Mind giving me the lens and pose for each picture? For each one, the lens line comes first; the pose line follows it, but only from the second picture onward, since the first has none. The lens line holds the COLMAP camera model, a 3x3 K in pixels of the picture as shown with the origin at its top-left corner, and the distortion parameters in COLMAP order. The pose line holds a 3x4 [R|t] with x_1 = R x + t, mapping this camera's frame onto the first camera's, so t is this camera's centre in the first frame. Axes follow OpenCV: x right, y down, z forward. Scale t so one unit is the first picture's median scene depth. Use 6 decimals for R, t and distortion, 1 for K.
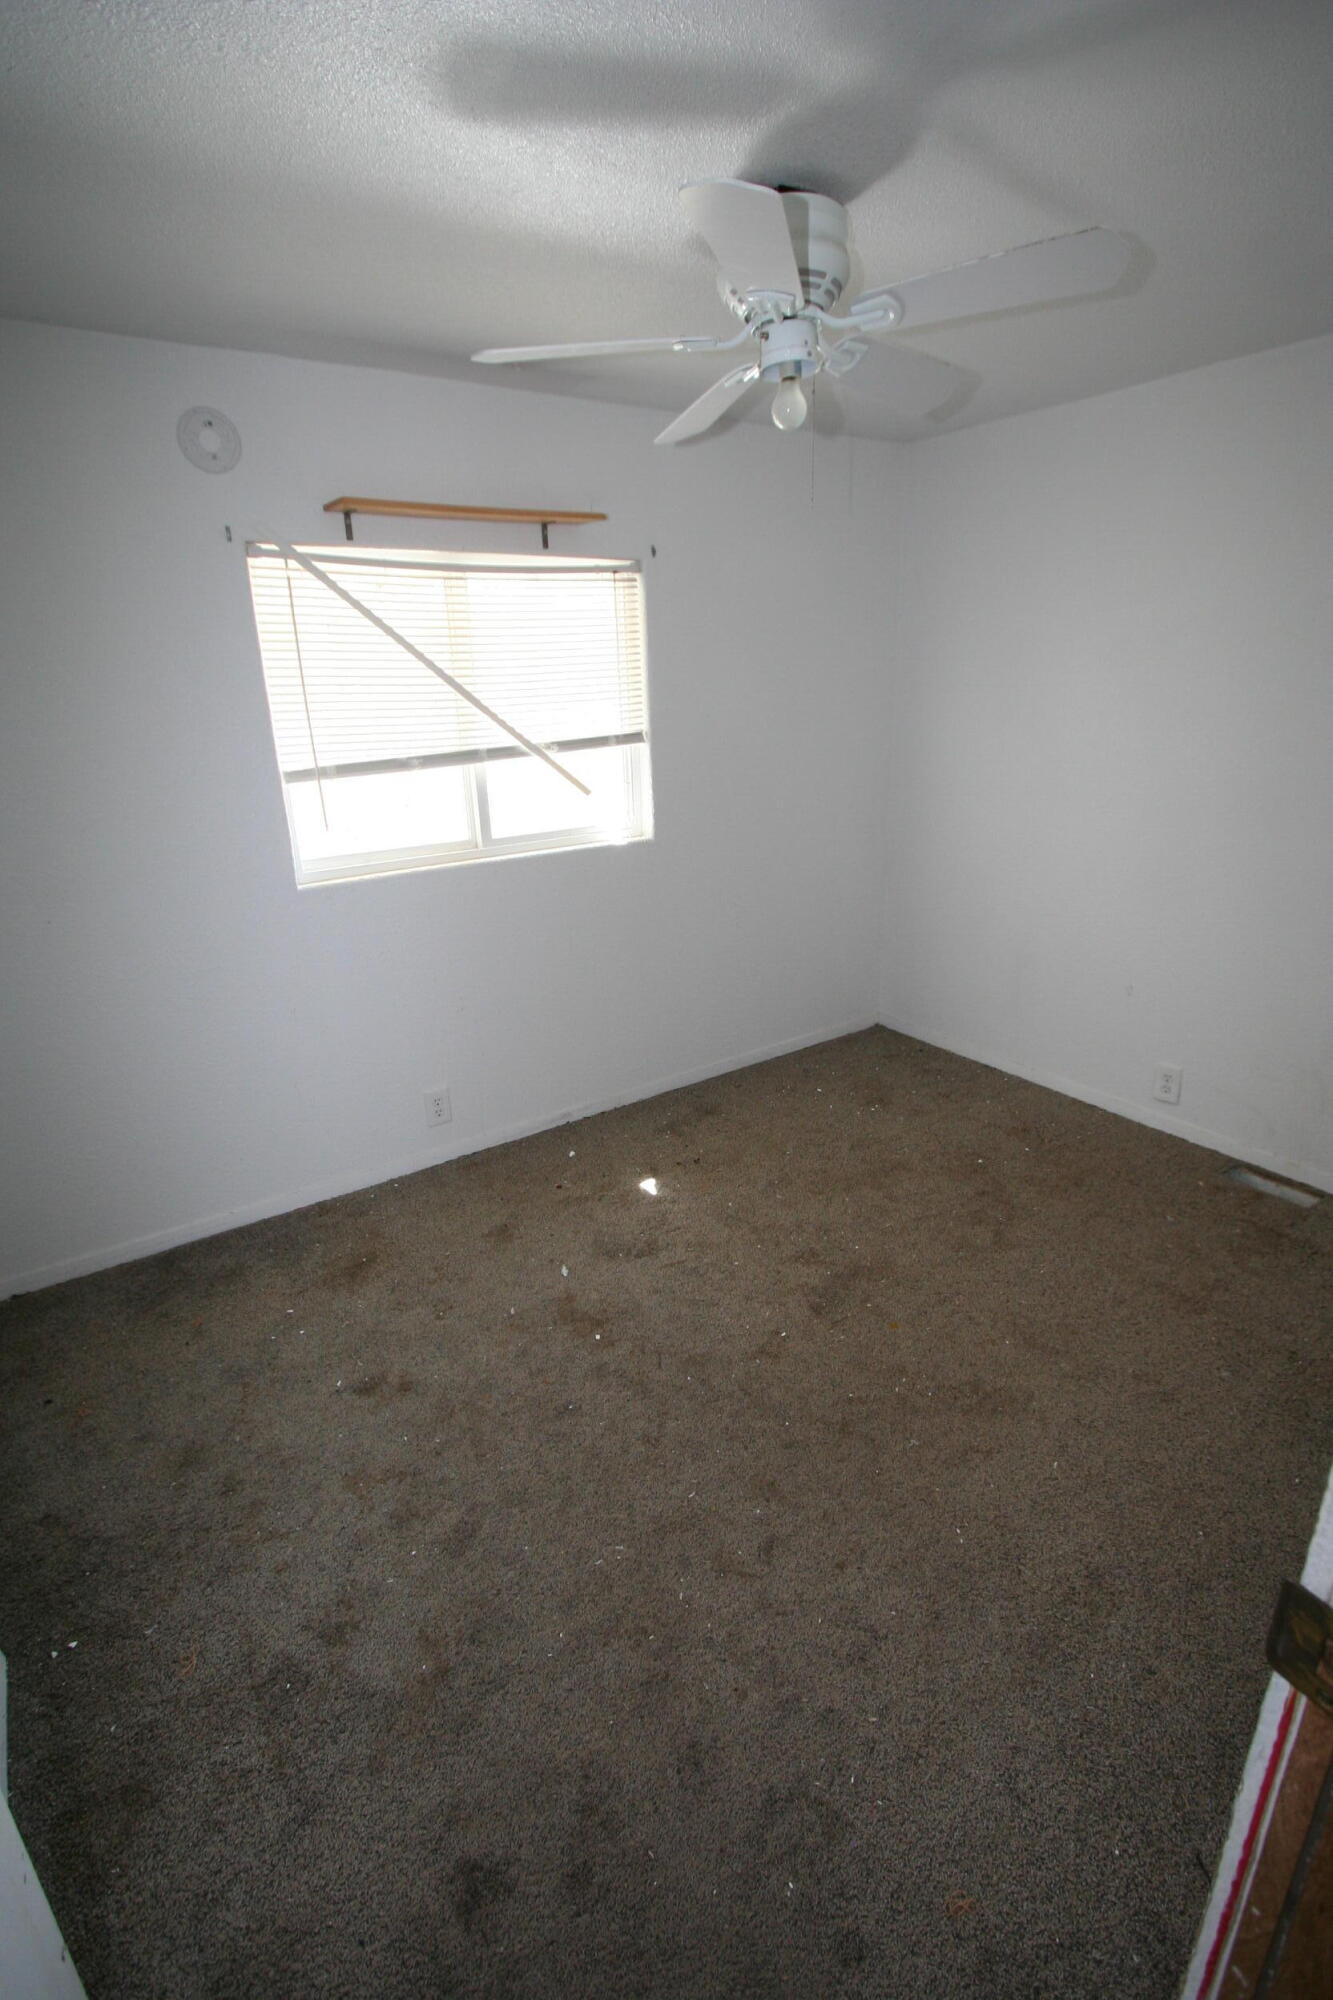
lens RADIAL K [[942.1, 0, 666.5], [0, 942.1, 1000.0], [0, 0, 1]] dist [-0.022351, 0.006606]
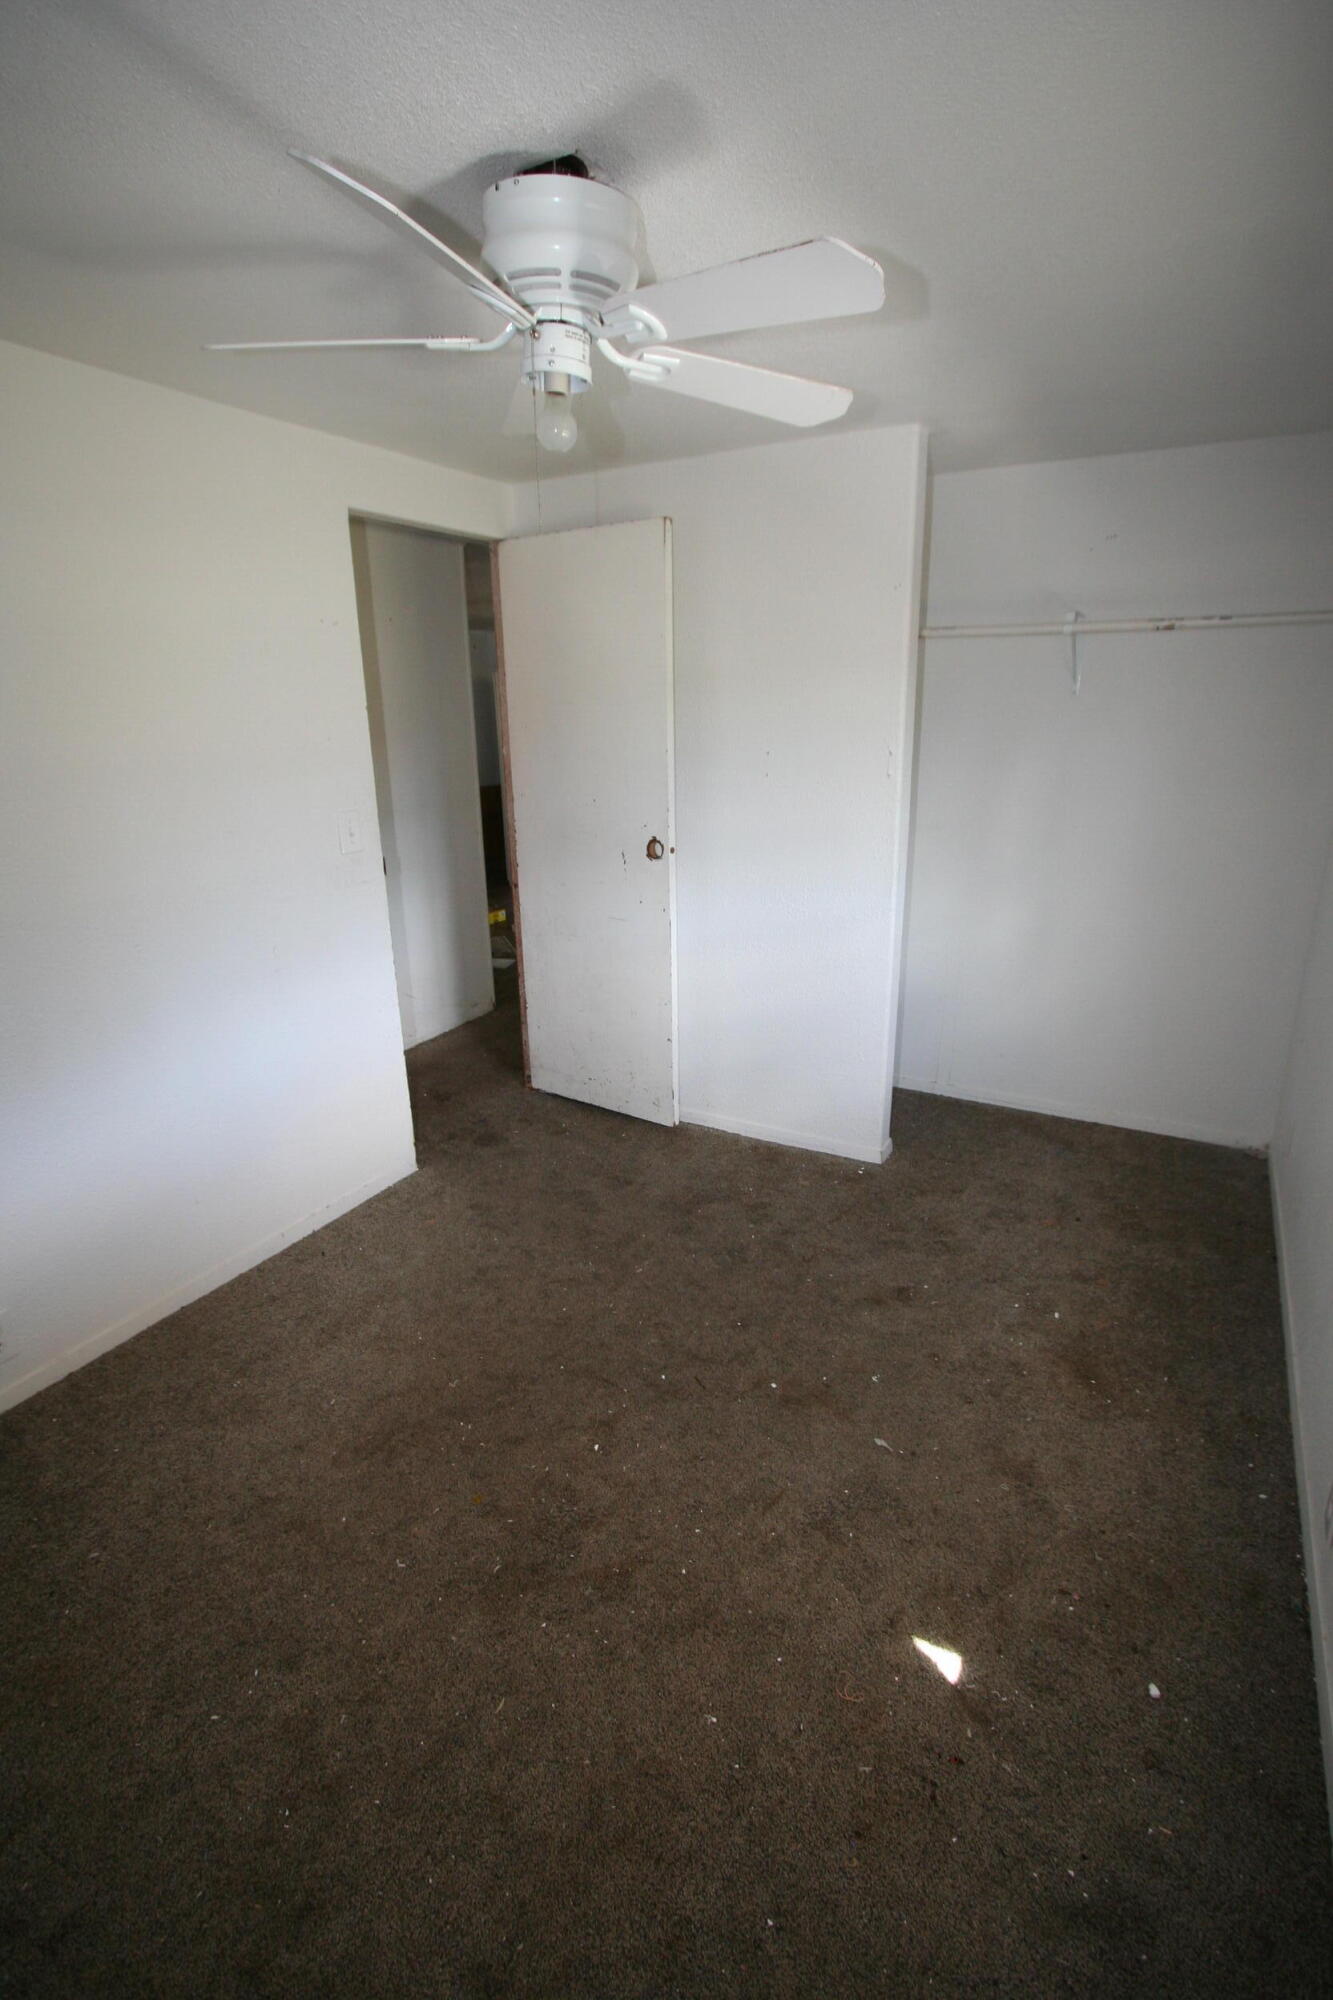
lens RADIAL K [[942.1, 0, 666.5], [0, 942.1, 1000.0], [0, 0, 1]] dist [-0.022351, 0.006606]
pose [[-0.892758, 0.182927, -0.411729, 0.335010], [-0.103822, 0.805739, 0.583101, -0.492595], [0.438411, 0.563314, -0.700338, 1.325572]]
